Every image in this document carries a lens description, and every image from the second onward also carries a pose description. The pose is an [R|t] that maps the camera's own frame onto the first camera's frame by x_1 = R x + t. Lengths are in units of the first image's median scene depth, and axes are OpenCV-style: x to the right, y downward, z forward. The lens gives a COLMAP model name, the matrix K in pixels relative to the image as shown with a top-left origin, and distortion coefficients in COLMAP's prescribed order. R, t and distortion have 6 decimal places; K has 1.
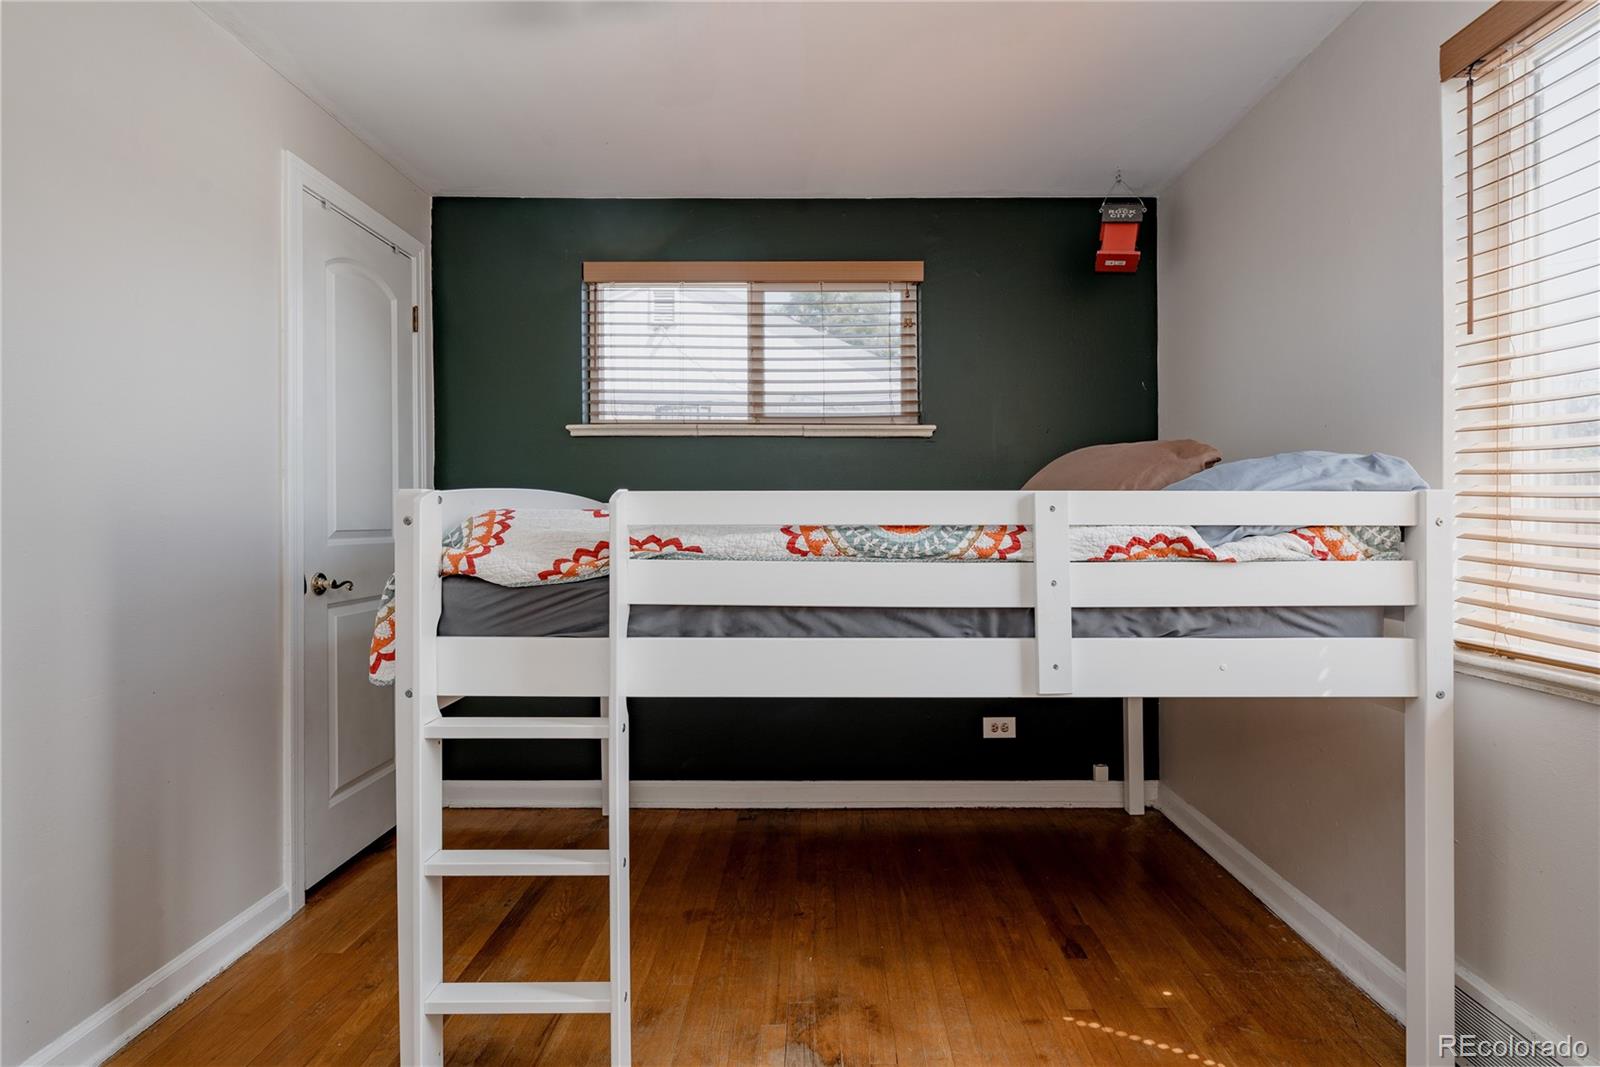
lens RADIAL K [[782.3, 0, 816.2], [0, 782.3, 517.9], [0, 0, 1]] dist [0.002745, 0.001170]
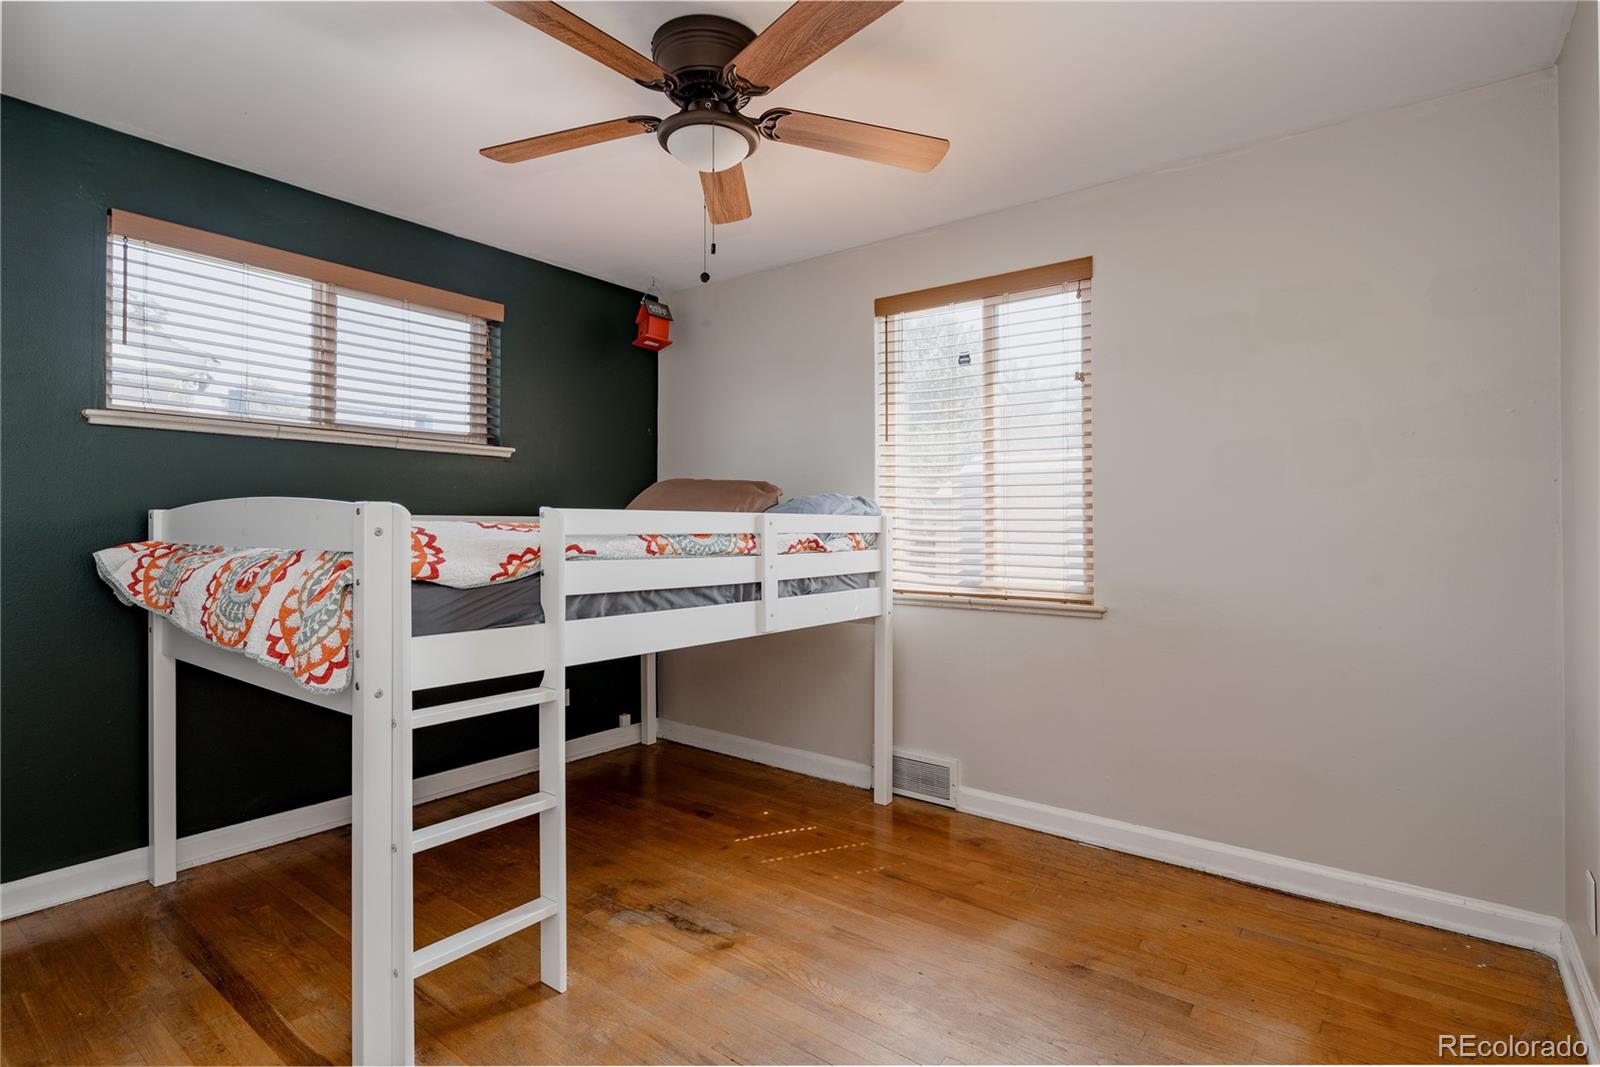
lens RADIAL K [[782.3, 0, 808.4], [0, 782.3, 523.0], [0, 0, 1]] dist [0.002745, 0.001170]
pose [[0.608586, 0.006337, 0.793463, -0.986191], [-0.002129, 0.999978, -0.006353, -0.002540], [-0.793485, 0.002177, 0.608586, -0.107799]]
